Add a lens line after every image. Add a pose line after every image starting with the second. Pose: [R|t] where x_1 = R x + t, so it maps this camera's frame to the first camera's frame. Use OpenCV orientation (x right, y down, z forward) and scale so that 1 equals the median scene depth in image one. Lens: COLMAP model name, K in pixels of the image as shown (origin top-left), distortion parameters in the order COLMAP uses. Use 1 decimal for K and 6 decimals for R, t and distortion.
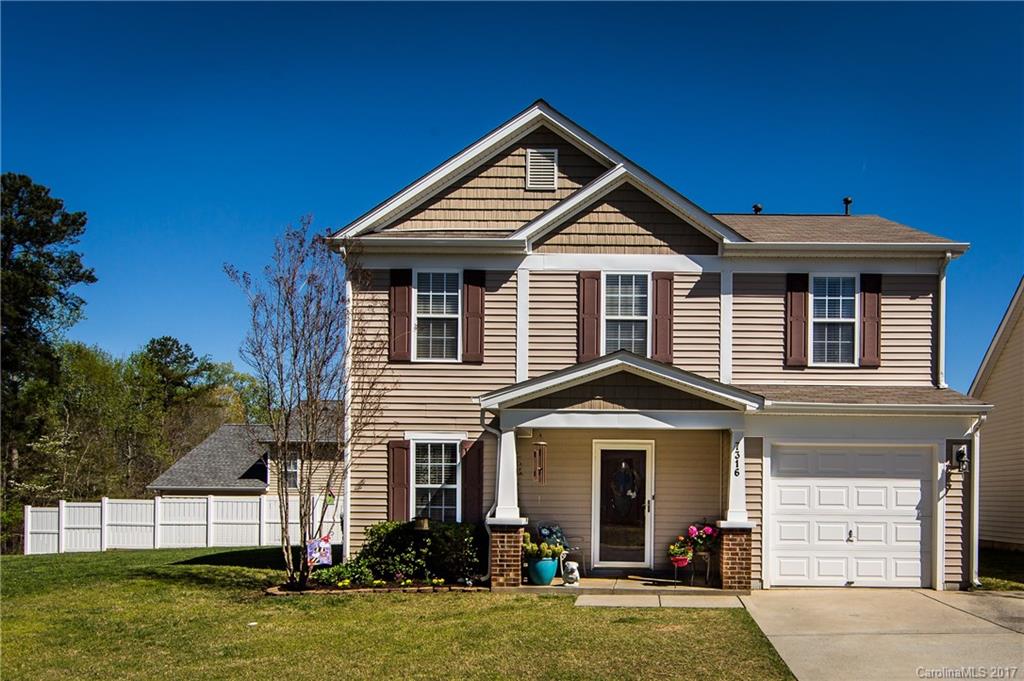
lens RADIAL K [[395.8, 0, 373.4], [0, 395.8, 326.6], [0, 0, 1]] dist [-0.000444, -0.000146]
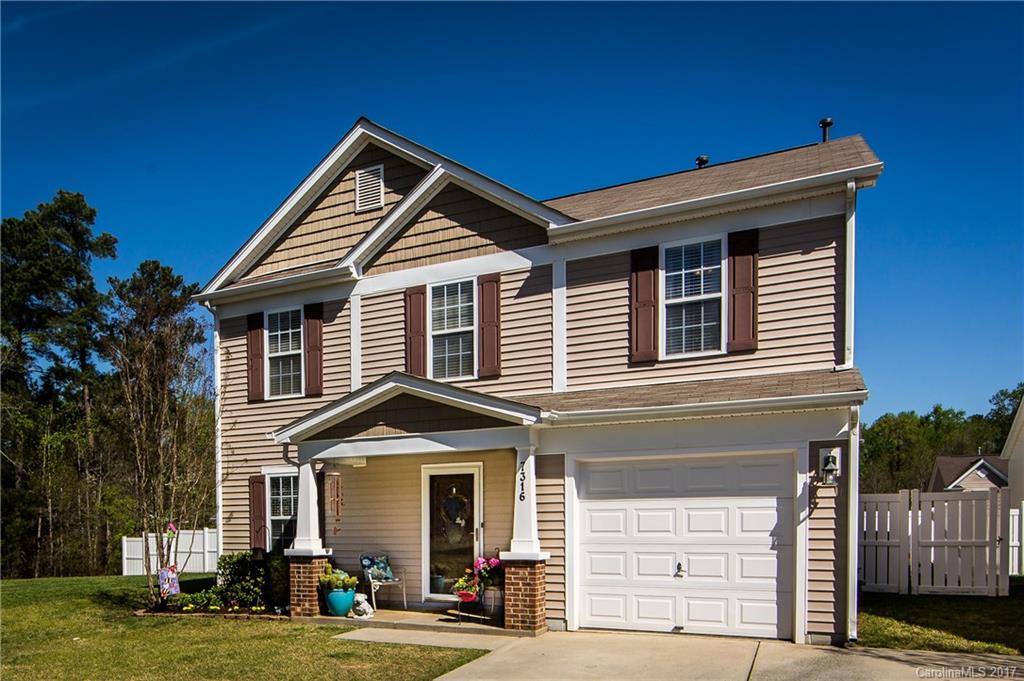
lens RADIAL K [[416.3, 0, 512.0], [0, 416.3, 340.5], [0, 0, 1]] dist [-0.000423, -0.000205]
pose [[0.959000, -0.129381, -0.252149, 1.057345], [0.131415, 0.991288, -0.008829, 0.028176], [0.251094, -0.024669, 0.967648, 0.099668]]
